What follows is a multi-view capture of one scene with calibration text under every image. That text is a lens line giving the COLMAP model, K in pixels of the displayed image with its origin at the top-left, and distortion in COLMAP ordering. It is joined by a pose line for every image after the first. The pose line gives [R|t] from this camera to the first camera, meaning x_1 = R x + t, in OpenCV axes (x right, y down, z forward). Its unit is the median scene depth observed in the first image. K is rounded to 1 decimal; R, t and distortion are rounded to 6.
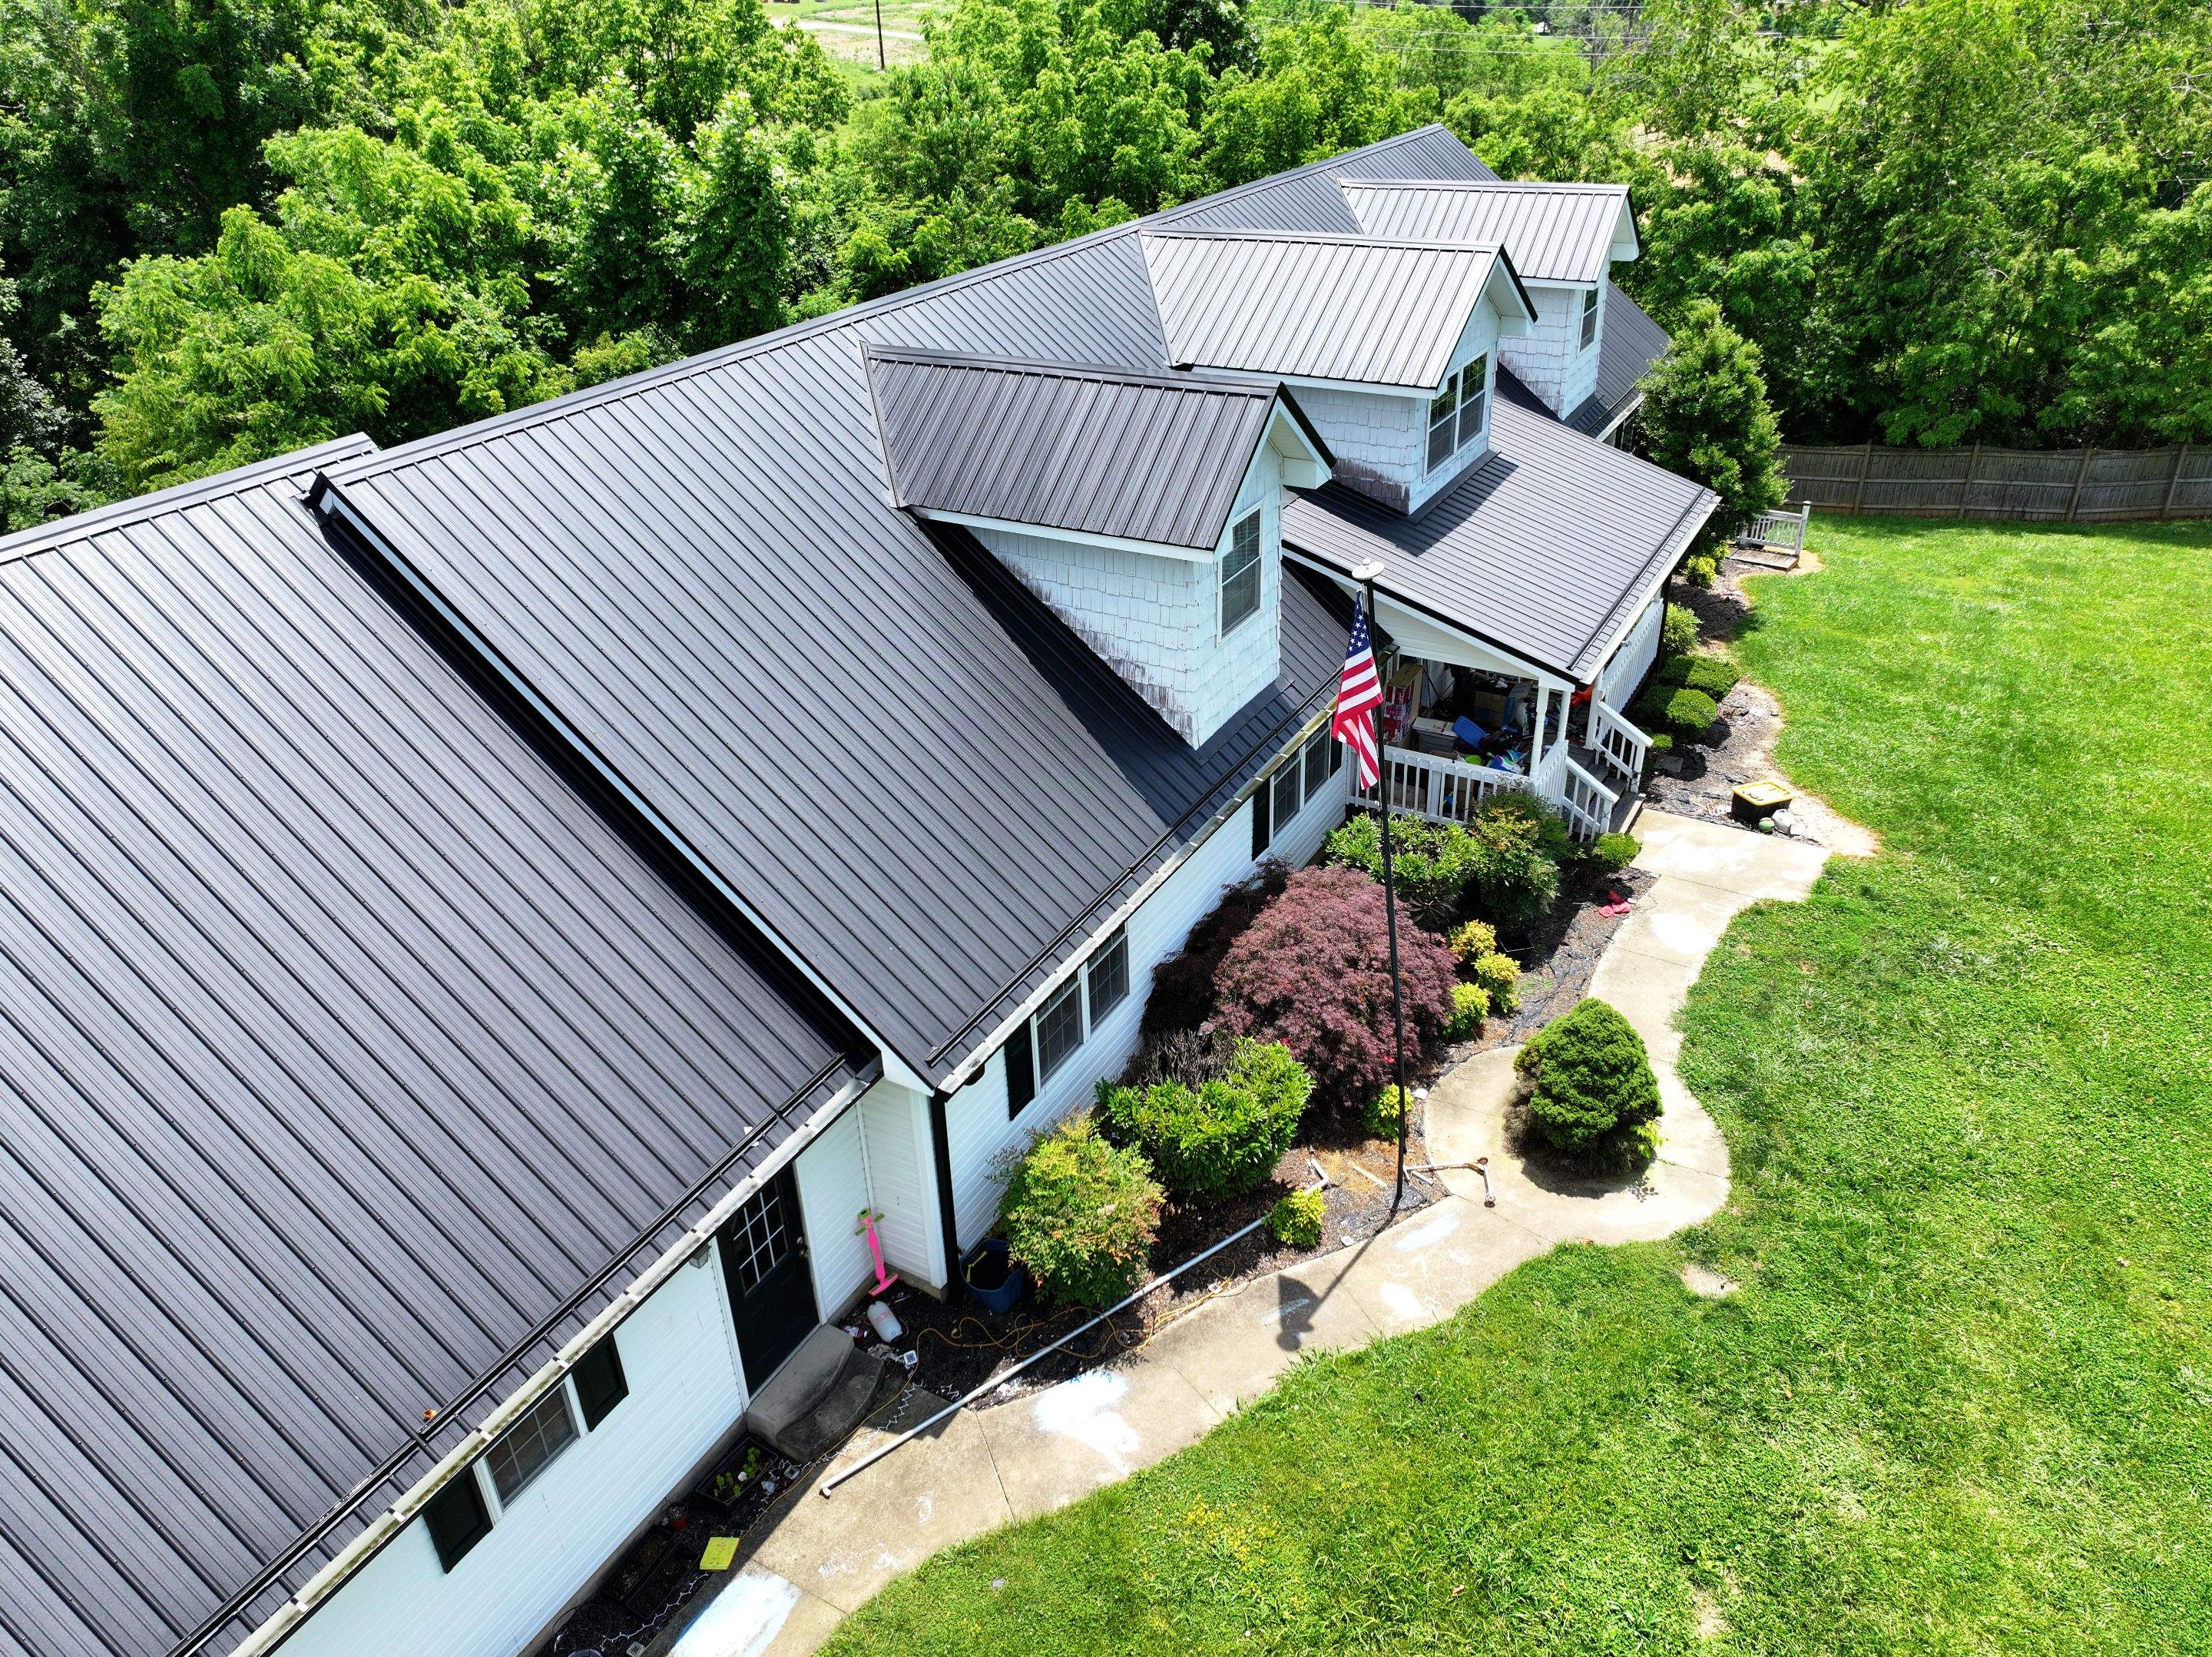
lens RADIAL K [[1545.7, 0, 1106.0], [0, 1545.7, 828.5], [0, 0, 1]] dist [-0.009590, 0.024783]
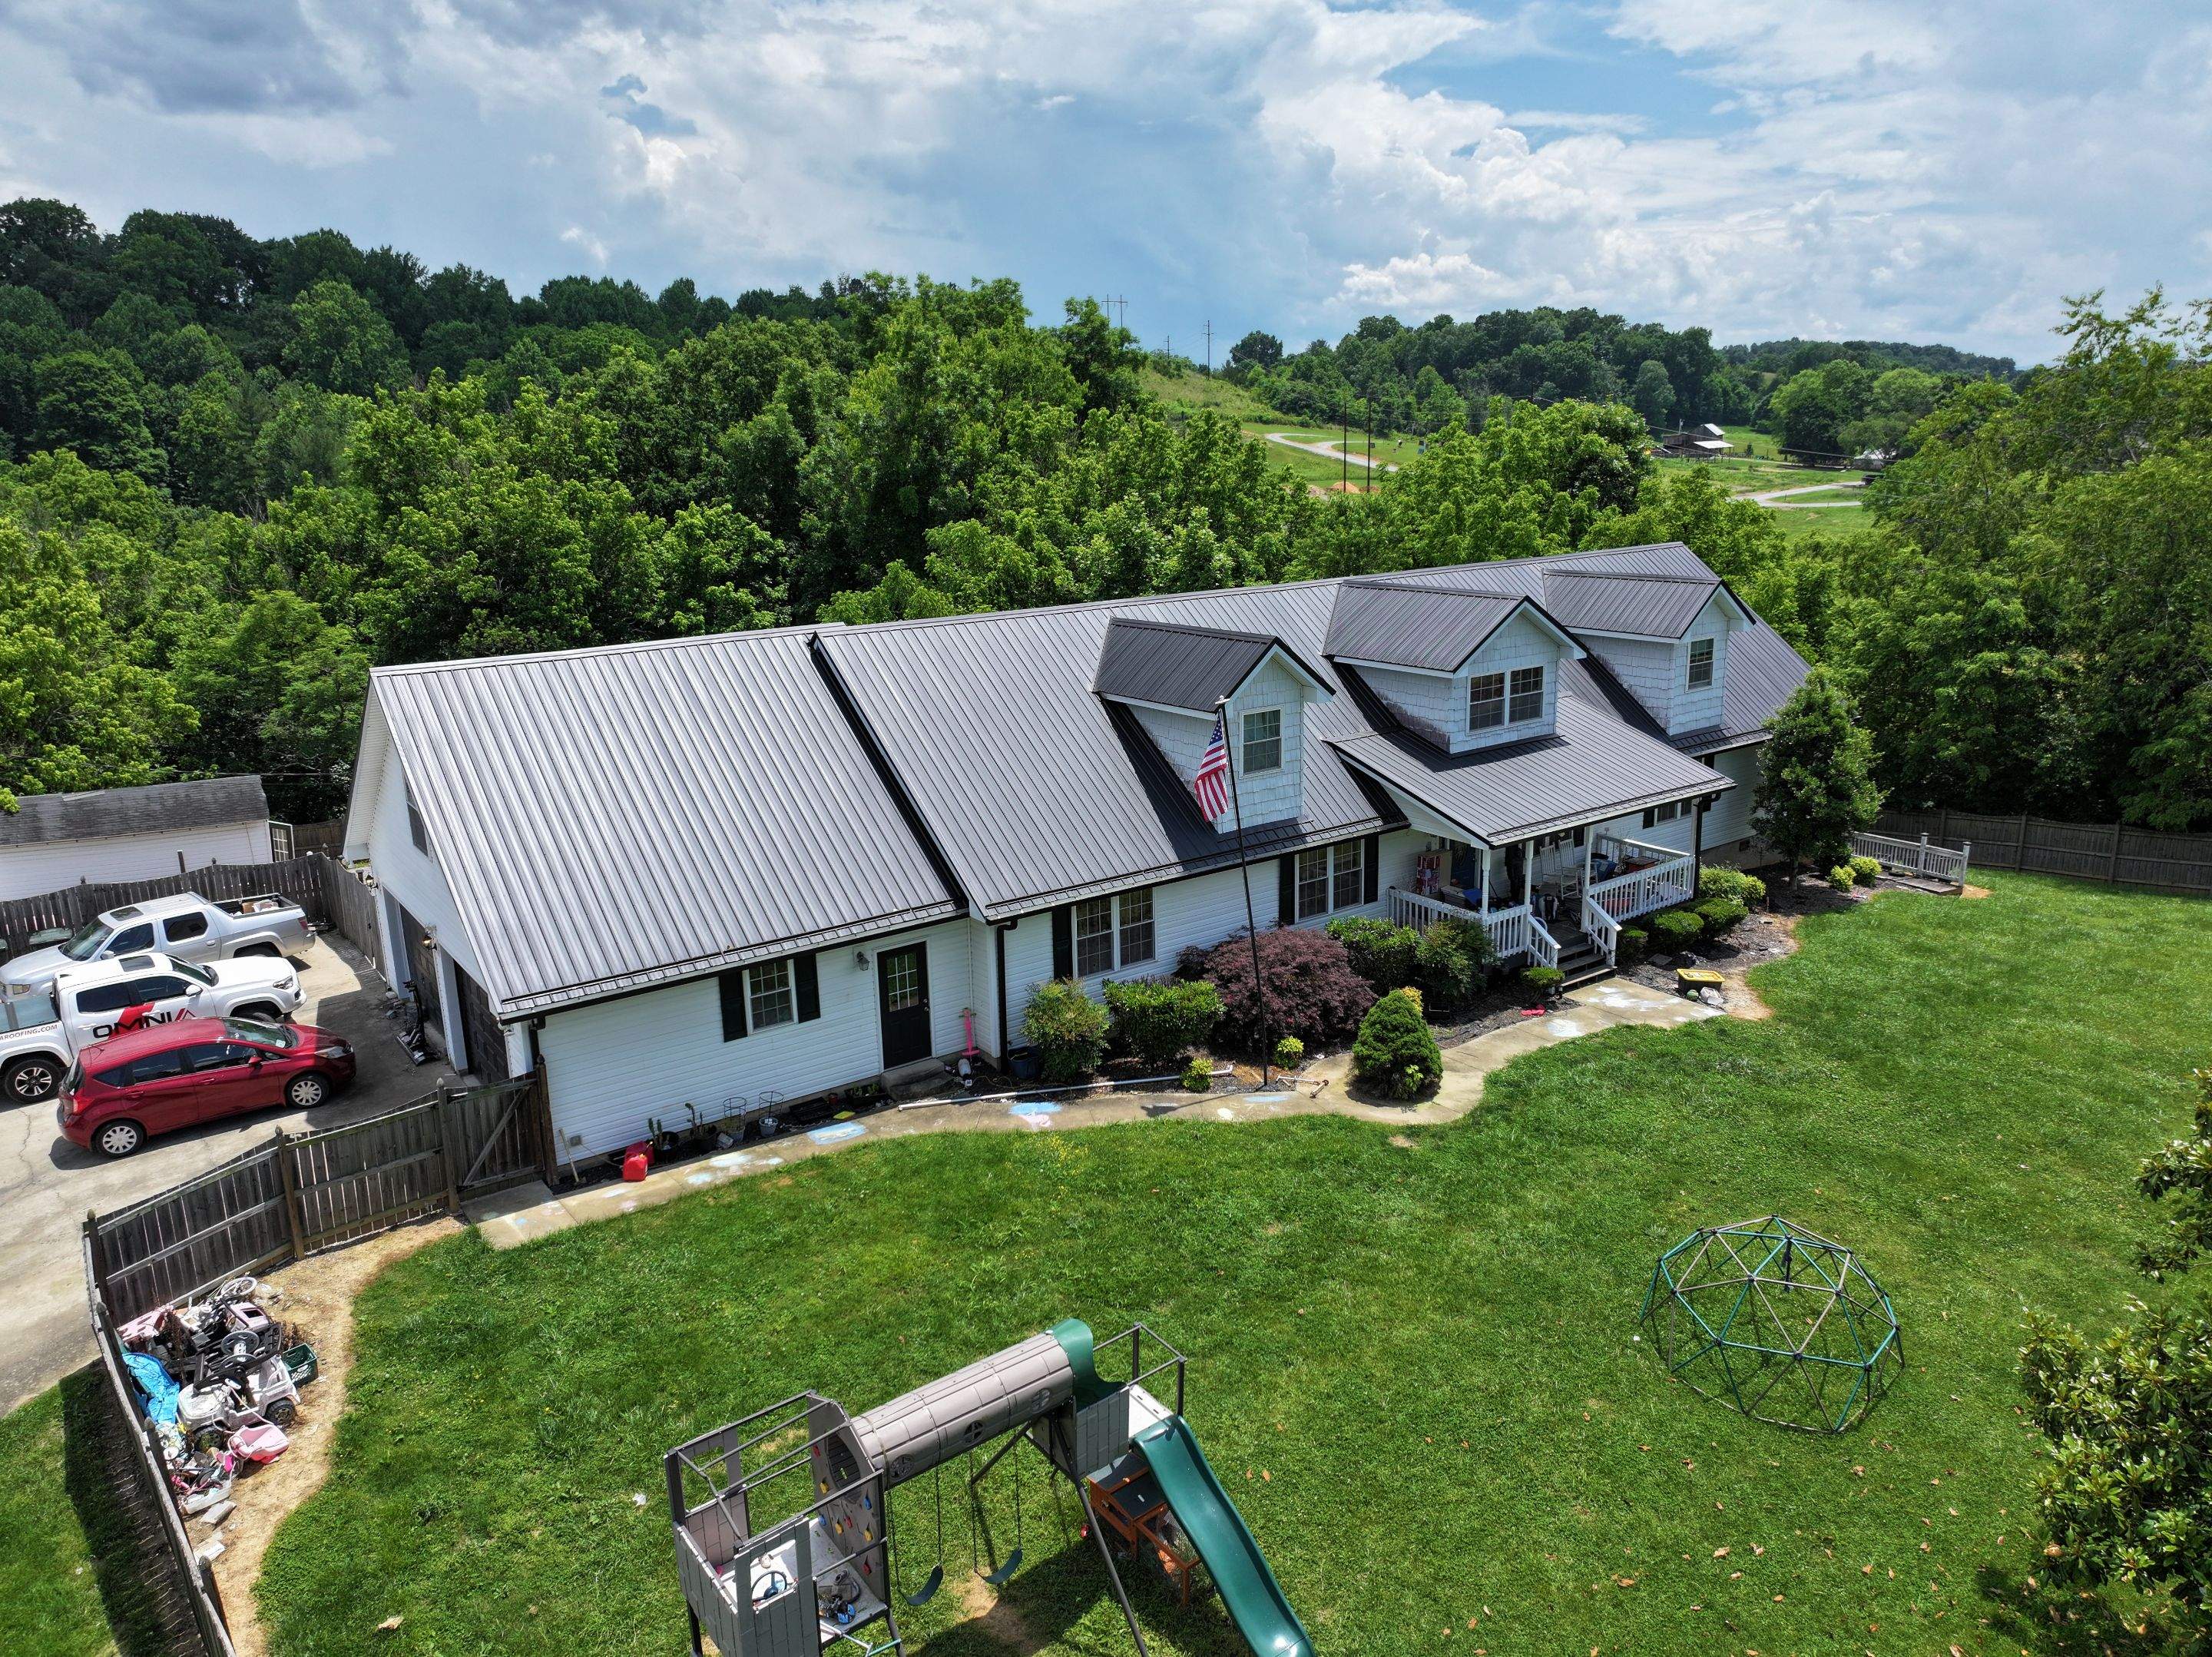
lens RADIAL K [[1545.6, 0, 1106.0], [0, 1545.6, 828.5], [0, 0, 1]] dist [0.004725, 0.009025]
pose [[0.911648, 0.110397, -0.395867, 0.503964], [-0.207305, 0.955248, -0.211011, 0.271435], [0.354856, 0.274433, 0.893736, -0.502509]]
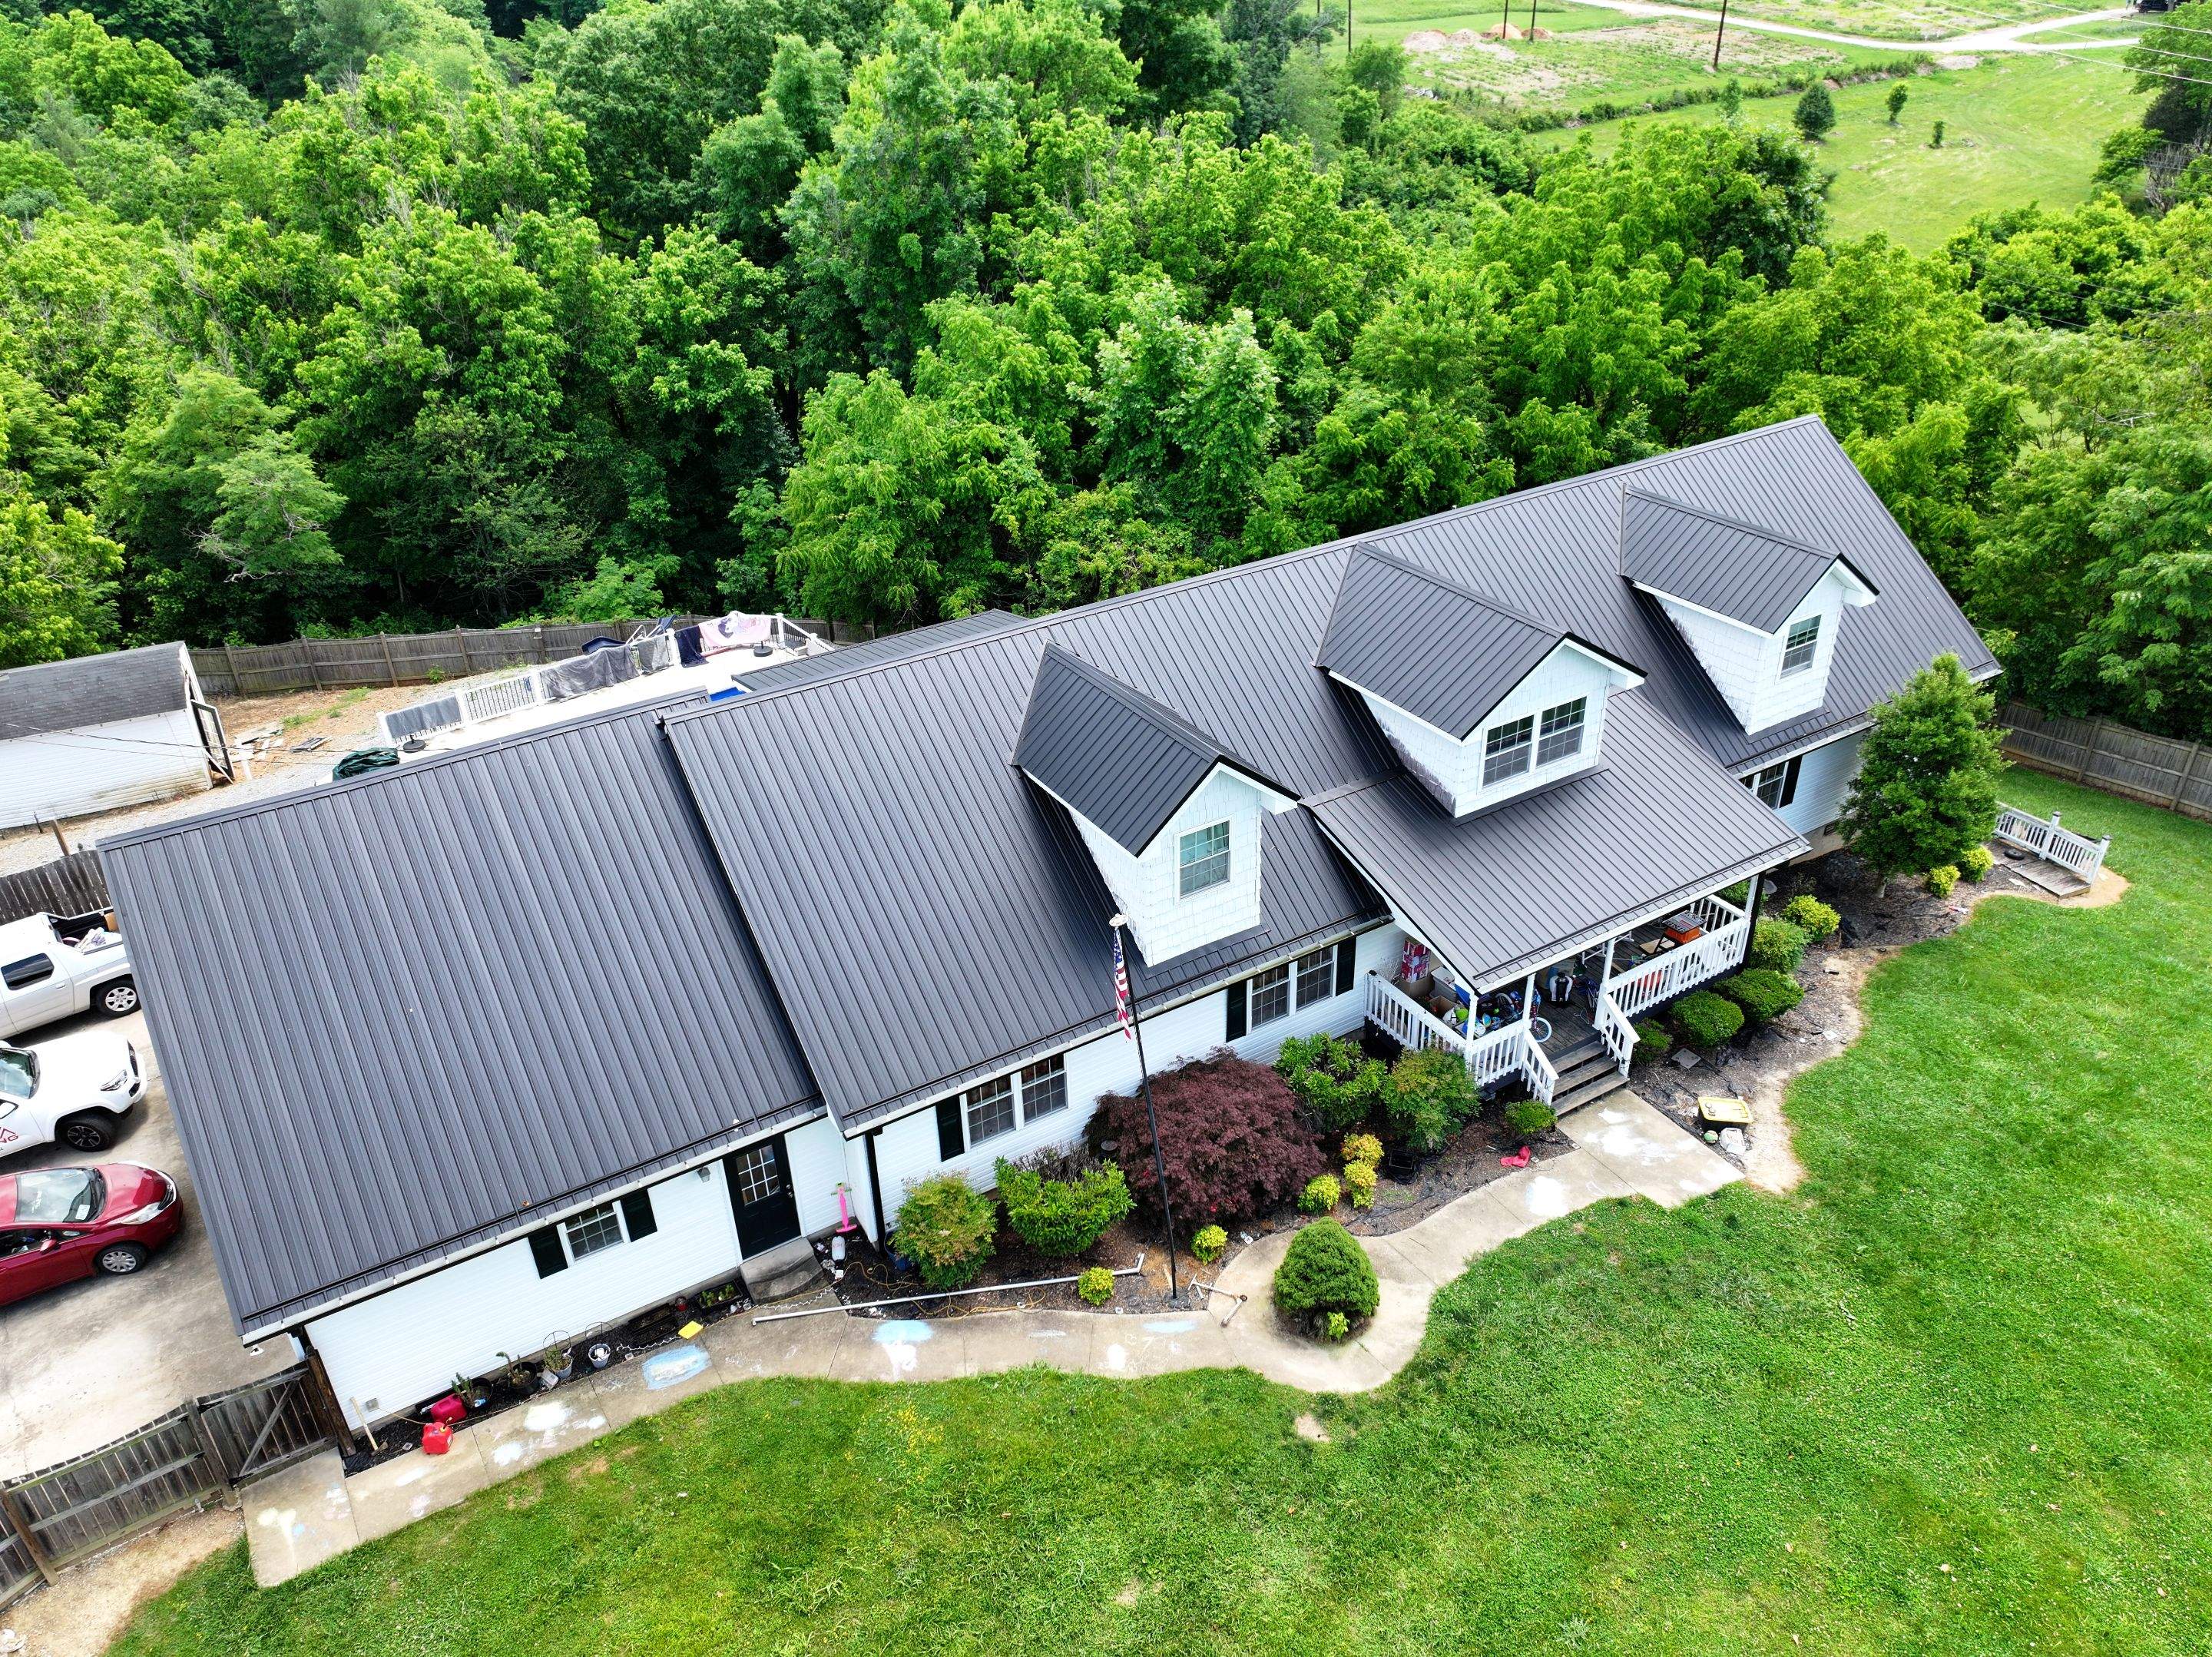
lens RADIAL K [[1545.6, 0, 1106.0], [0, 1545.6, 828.5], [0, 0, 1]] dist [0.004725, 0.009025]
pose [[0.875034, 0.250198, -0.414387, 0.475886], [-0.237632, 0.967840, 0.082568, -0.230184], [0.421718, 0.026221, 0.906348, -0.294877]]
